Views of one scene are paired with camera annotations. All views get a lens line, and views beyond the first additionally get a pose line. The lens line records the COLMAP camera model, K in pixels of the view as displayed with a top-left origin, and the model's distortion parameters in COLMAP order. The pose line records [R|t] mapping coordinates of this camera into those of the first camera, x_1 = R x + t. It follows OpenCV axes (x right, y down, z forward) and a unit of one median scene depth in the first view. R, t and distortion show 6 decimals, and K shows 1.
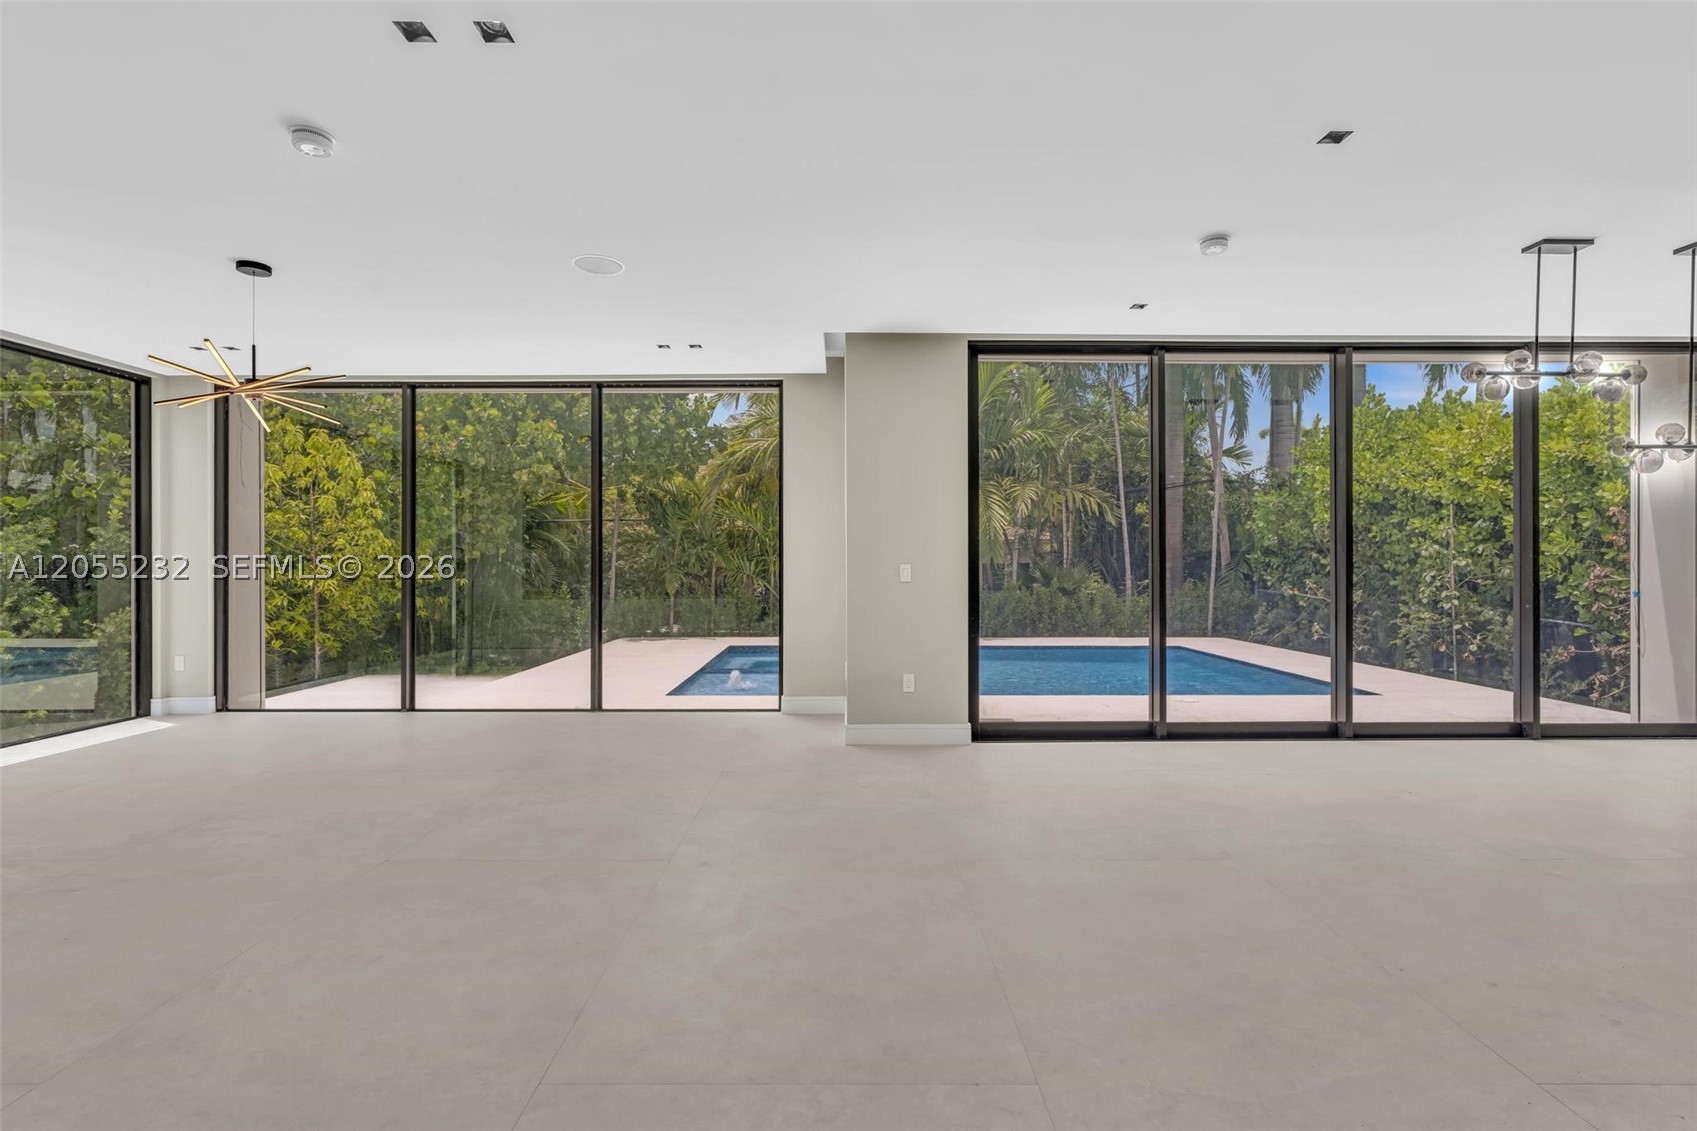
lens RADIAL K [[769.9, 0, 842.9], [0, 769.9, 563.2], [0, 0, 1]] dist [-0.004132, 0.000115]
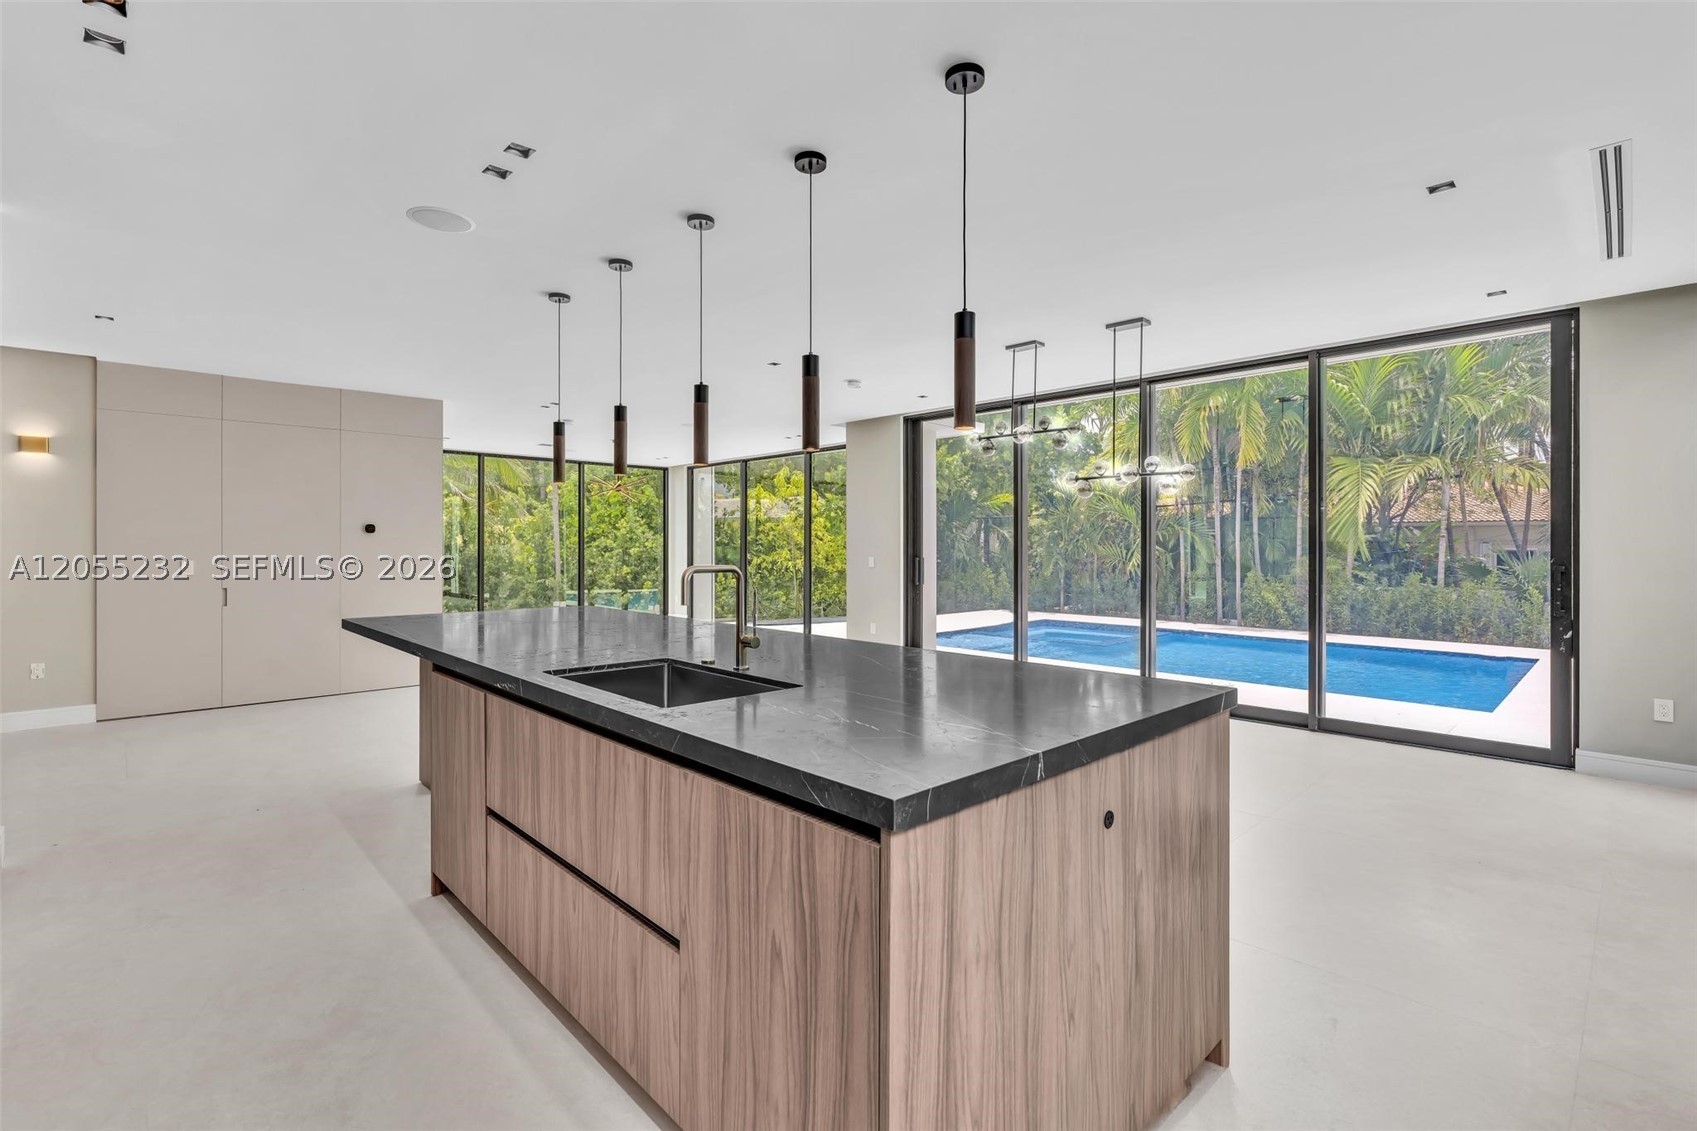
lens RADIAL K [[774.3, 0, 848.1], [0, 774.3, 547.2], [0, 0, 1]] dist [-0.001935, 0.000051]
pose [[0.692533, 0.002366, -0.721382, 0.570653], [-0.001736, 0.999997, 0.001613, -0.010106], [0.721384, 0.000135, 0.692535, -0.087016]]
